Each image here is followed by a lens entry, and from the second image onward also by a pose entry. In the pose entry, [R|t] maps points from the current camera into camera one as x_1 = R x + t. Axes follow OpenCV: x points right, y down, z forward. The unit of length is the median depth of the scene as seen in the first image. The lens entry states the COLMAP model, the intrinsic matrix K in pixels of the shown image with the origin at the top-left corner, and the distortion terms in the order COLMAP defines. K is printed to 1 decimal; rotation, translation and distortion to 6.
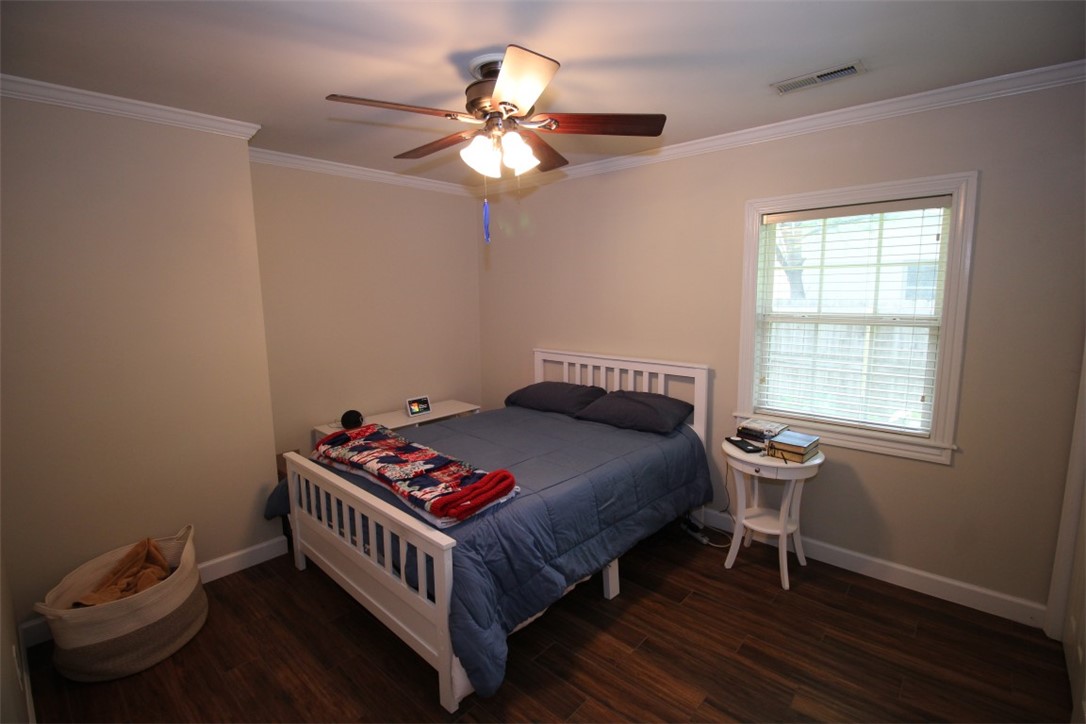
lens RADIAL K [[501.2, 0, 547.2], [0, 501.2, 358.1], [0, 0, 1]] dist [-0.000732, -0.000495]
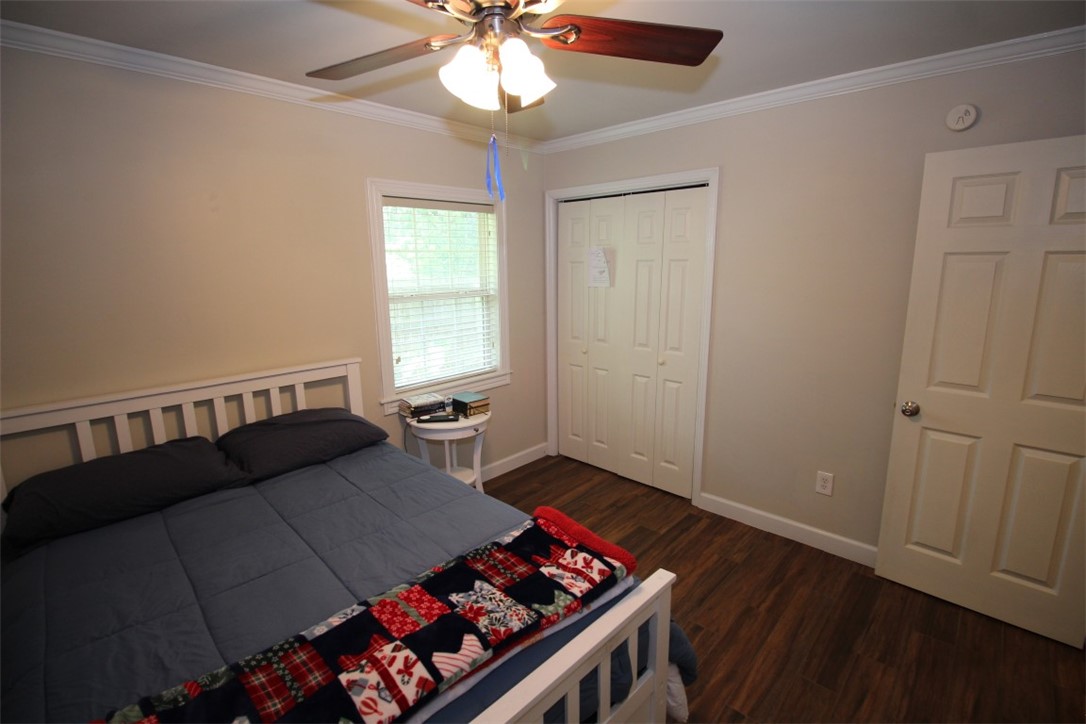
lens RADIAL K [[504.2, 0, 540.2], [0, 504.2, 361.4], [0, 0, 1]] dist [-0.000006, -0.012527]
pose [[0.024557, -0.186529, 0.982143, -0.660131], [0.146541, 0.972498, 0.181033, -0.112496], [-0.988900, 0.139479, 0.051216, 0.757944]]
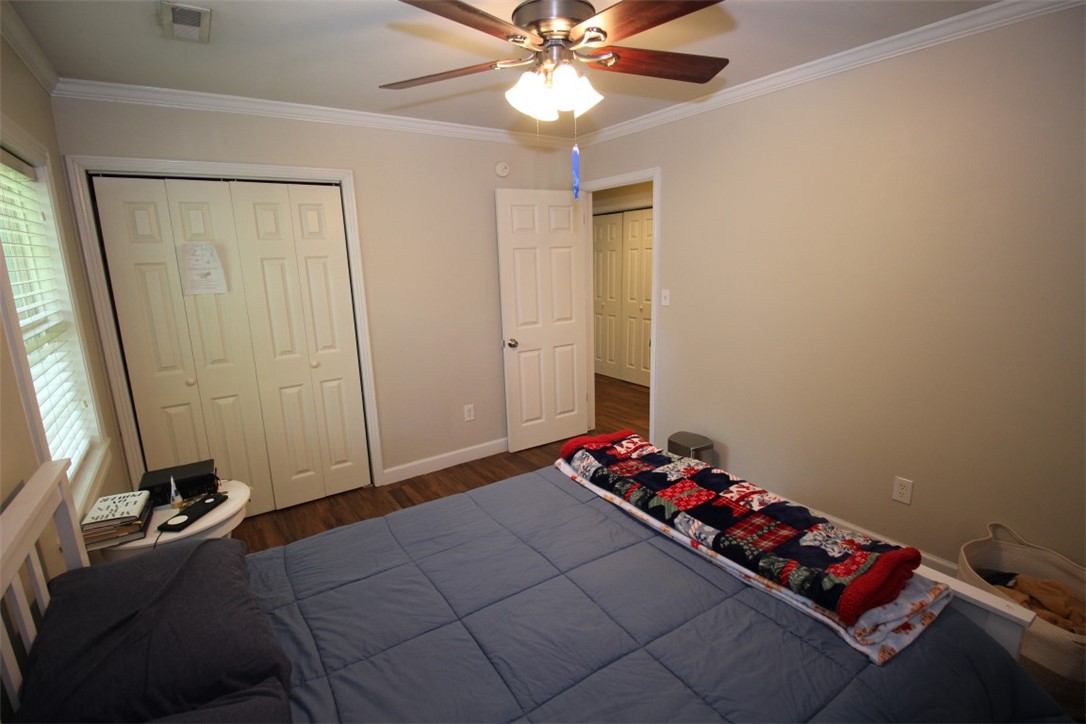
lens RADIAL K [[501.2, 0, 547.2], [0, 501.2, 358.1], [0, 0, 1]] dist [-0.000732, -0.000495]
pose [[-0.973969, -0.007125, 0.226567, -0.213509], [0.070064, 0.941101, 0.330786, -0.211488], [-0.215580, 0.338049, -0.916105, 1.511504]]
